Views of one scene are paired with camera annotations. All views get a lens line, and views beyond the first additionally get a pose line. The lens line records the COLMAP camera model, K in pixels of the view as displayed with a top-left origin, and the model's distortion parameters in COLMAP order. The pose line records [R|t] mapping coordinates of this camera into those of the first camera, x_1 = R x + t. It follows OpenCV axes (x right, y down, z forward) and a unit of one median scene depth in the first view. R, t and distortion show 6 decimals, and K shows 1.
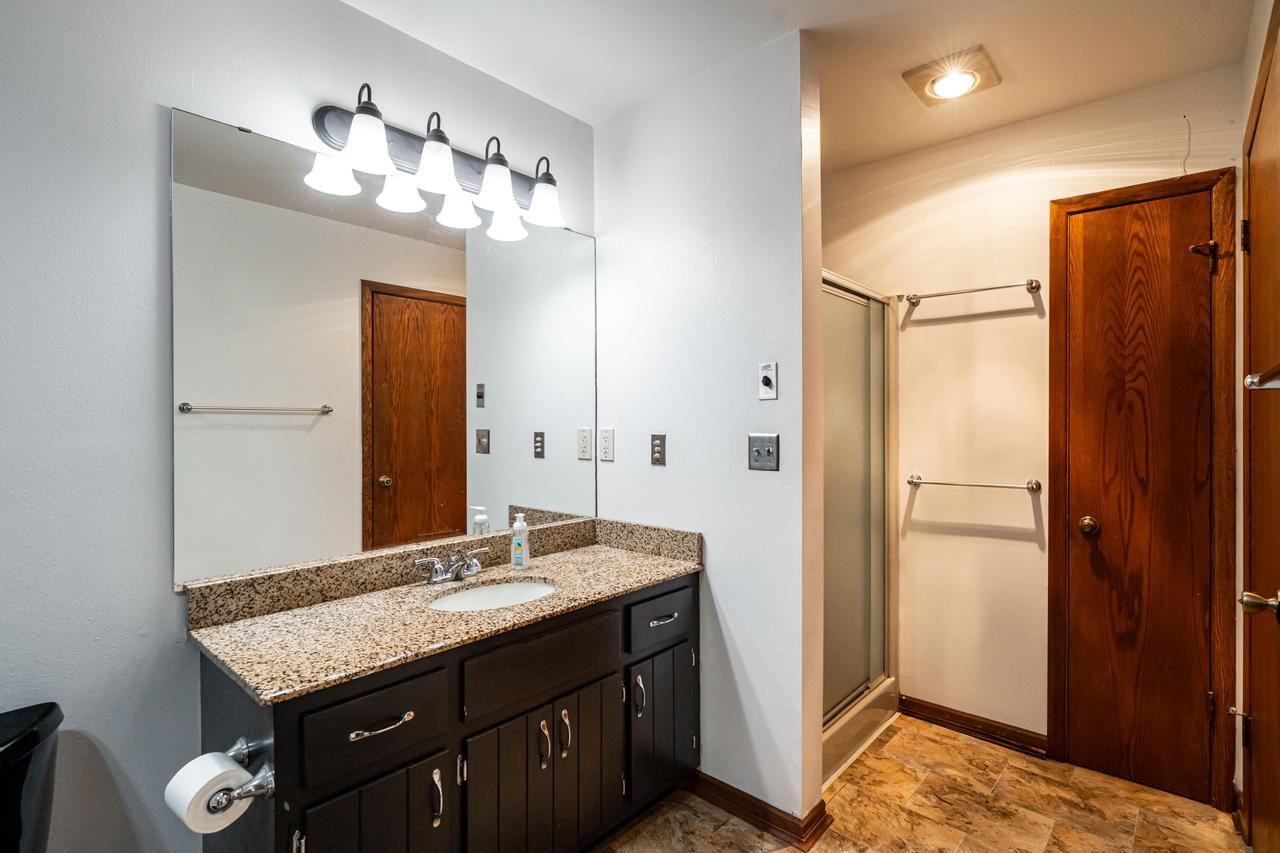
lens RADIAL K [[582.1, 0, 634.4], [0, 582.1, 421.9], [0, 0, 1]] dist [-0.004130, 0.000730]
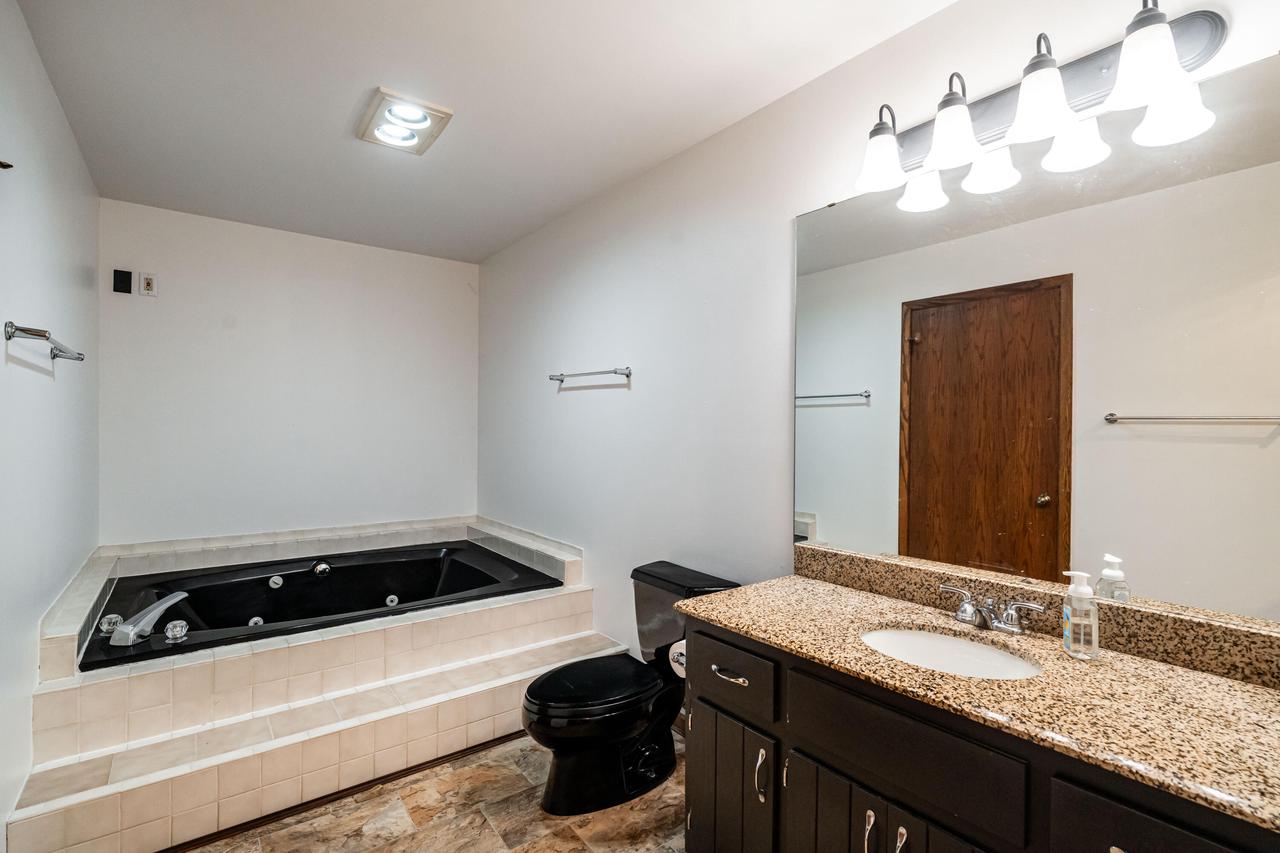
lens RADIAL K [[513.6, 0, 640.0], [0, 513.6, 426.5], [0, 0, 1]] dist [-0.002250, 0.000086]
pose [[-0.081080, -0.005285, -0.996694, 0.468085], [-0.006298, 0.999969, -0.004790, 0.000505], [0.996688, 0.005889, -0.081110, 0.621143]]
